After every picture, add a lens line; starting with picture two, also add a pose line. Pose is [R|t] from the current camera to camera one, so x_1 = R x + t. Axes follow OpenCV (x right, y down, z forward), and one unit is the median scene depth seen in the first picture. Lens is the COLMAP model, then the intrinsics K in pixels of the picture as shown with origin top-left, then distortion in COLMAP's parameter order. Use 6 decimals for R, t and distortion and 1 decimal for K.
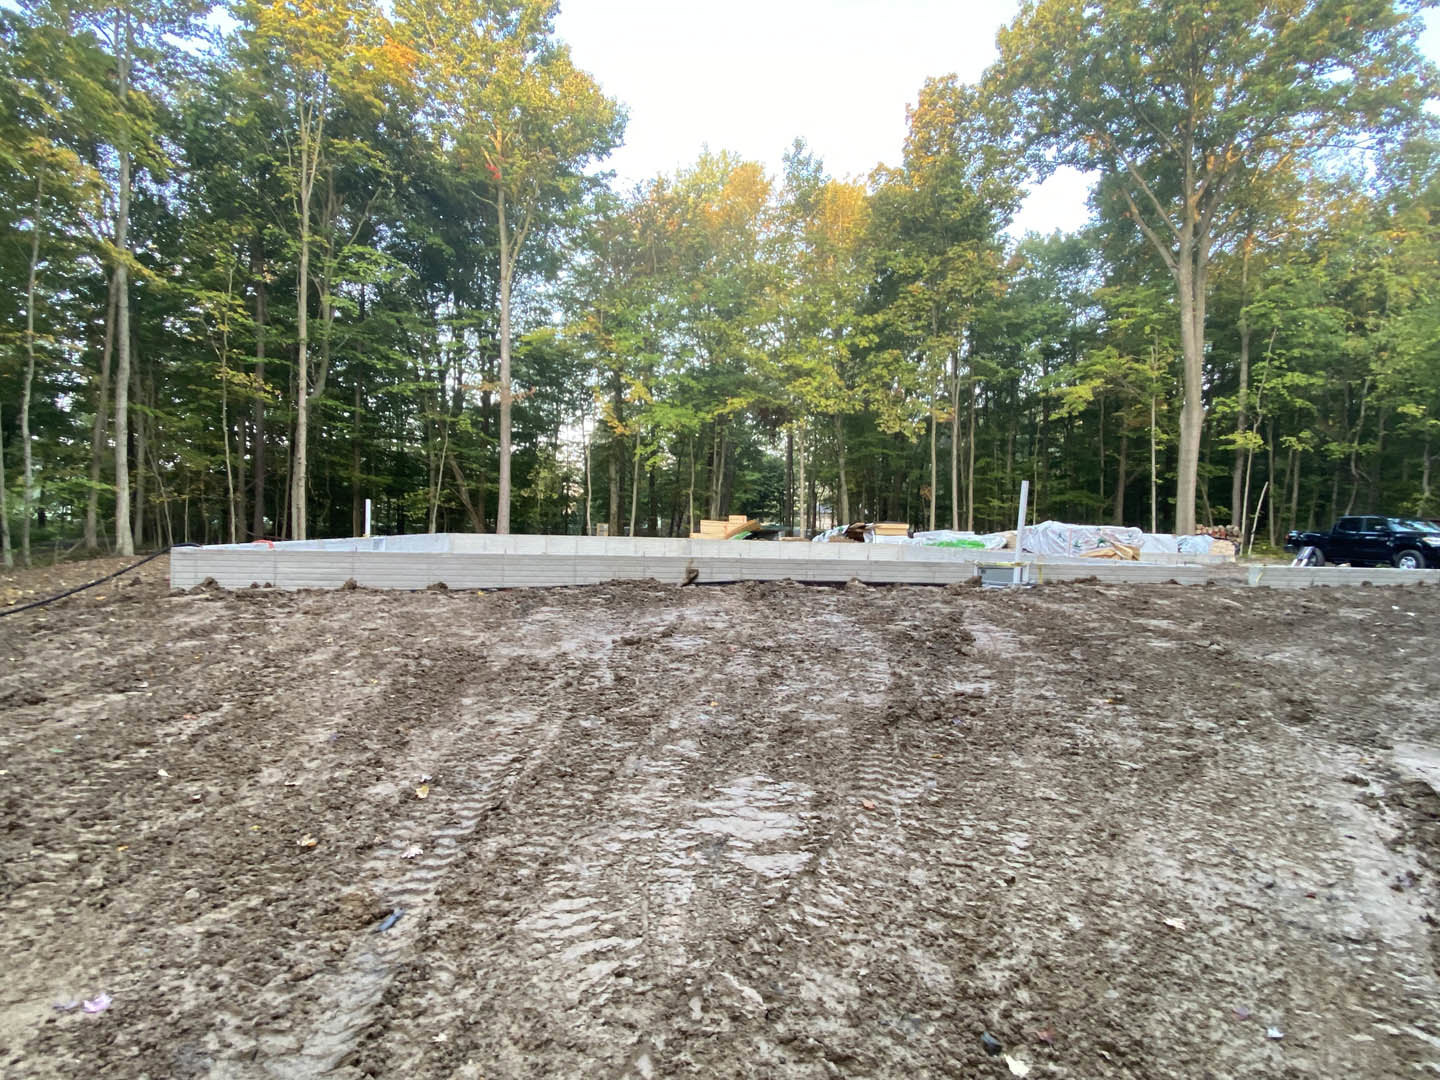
lens RADIAL K [[726.9, 0, 720.0], [0, 726.9, 540.0], [0, 0, 1]] dist [0.020567, -0.022617]
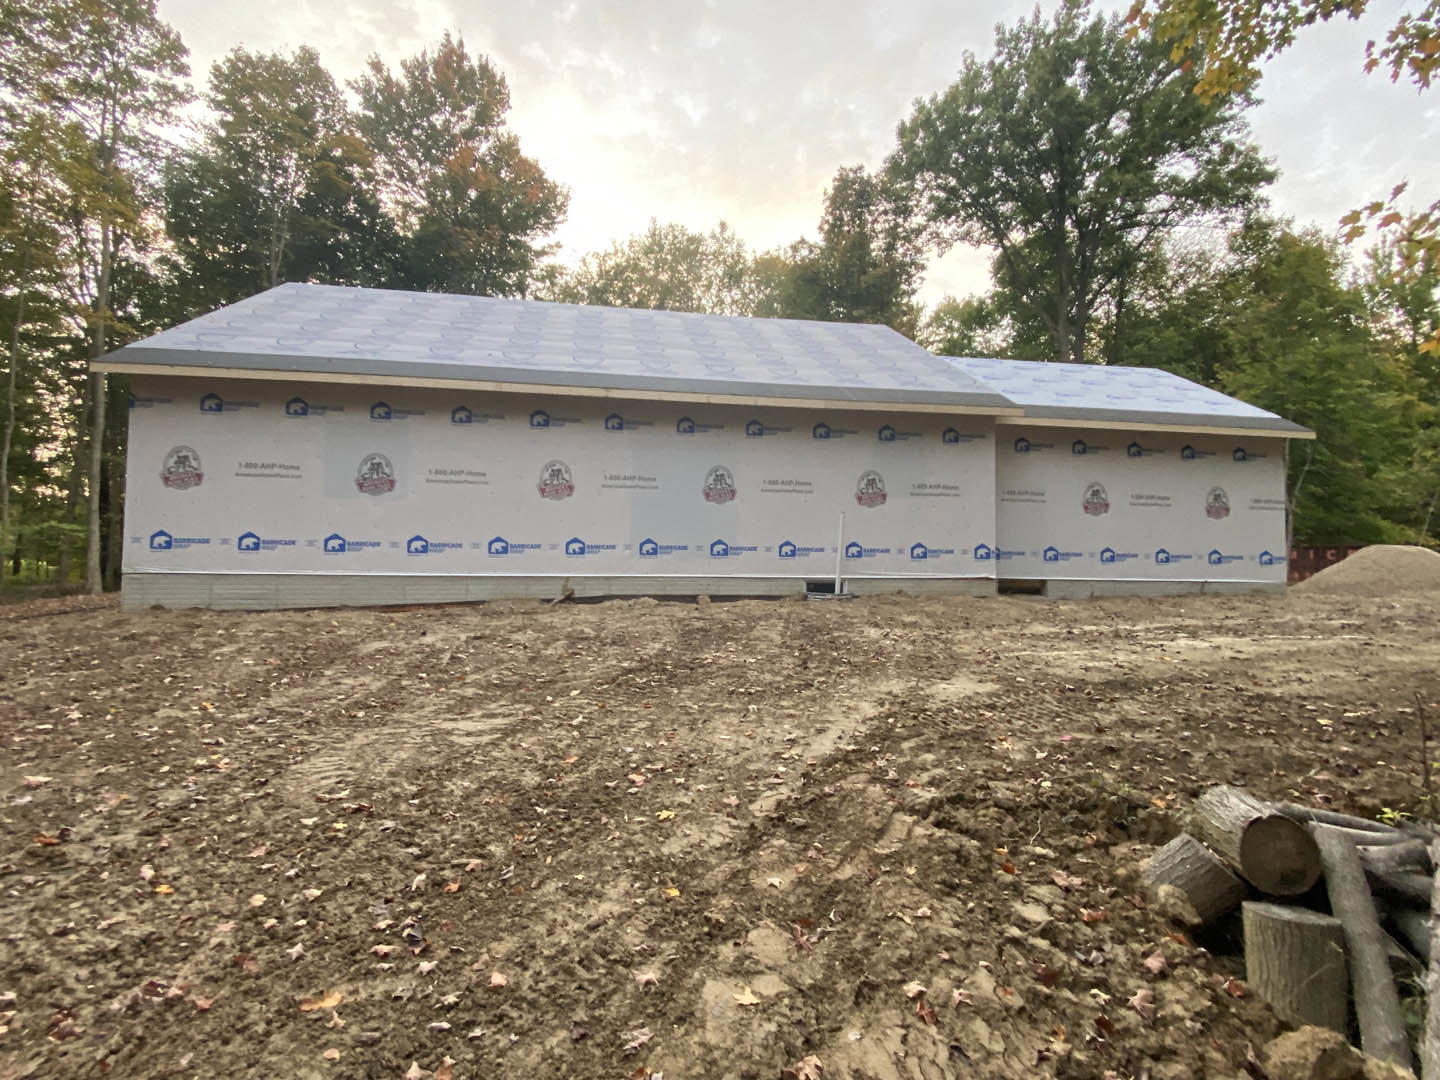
lens RADIAL K [[702.8, 0, 720.0], [0, 702.8, 540.0], [0, 0, 1]] dist [0.000316, -0.008800]
pose [[0.999165, -0.011277, 0.039280, 0.167717], [0.013557, 0.998208, -0.058284, 0.034197], [-0.038553, 0.058768, 0.997527, -0.168048]]
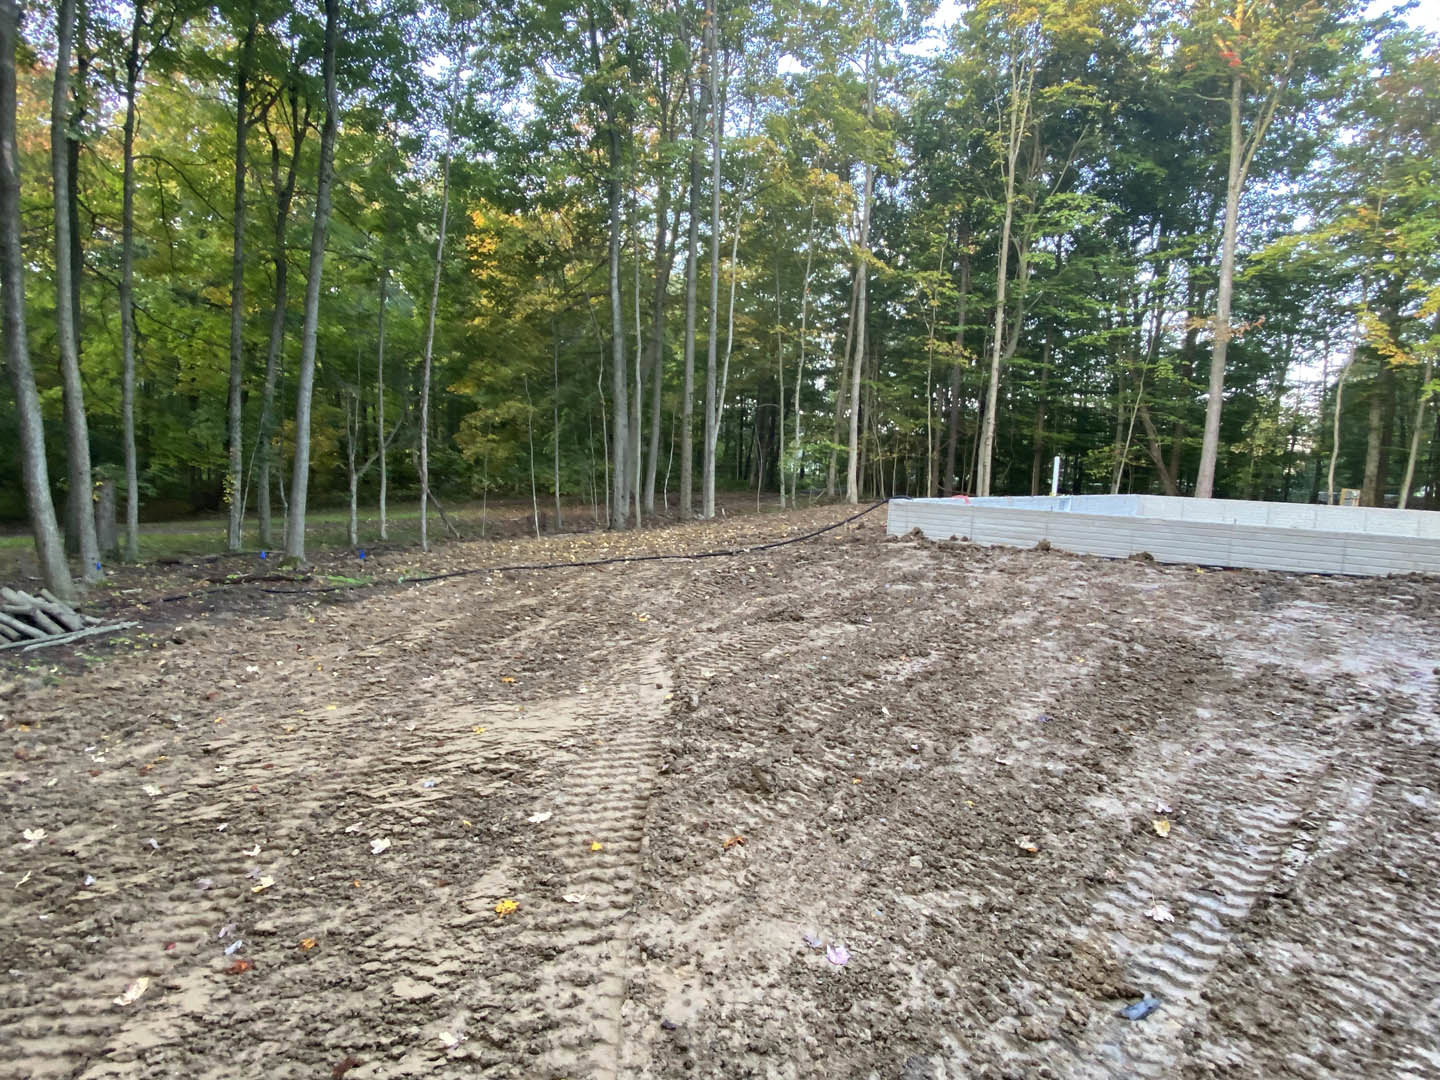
lens RADIAL K [[726.9, 0, 720.0], [0, 726.9, 540.0], [0, 0, 1]] dist [0.020567, -0.022617]
pose [[0.650832, 0.083220, -0.754647, -0.057171], [-0.040334, 0.996361, 0.075090, -0.000798], [0.758150, -0.018433, 0.651820, 0.051506]]
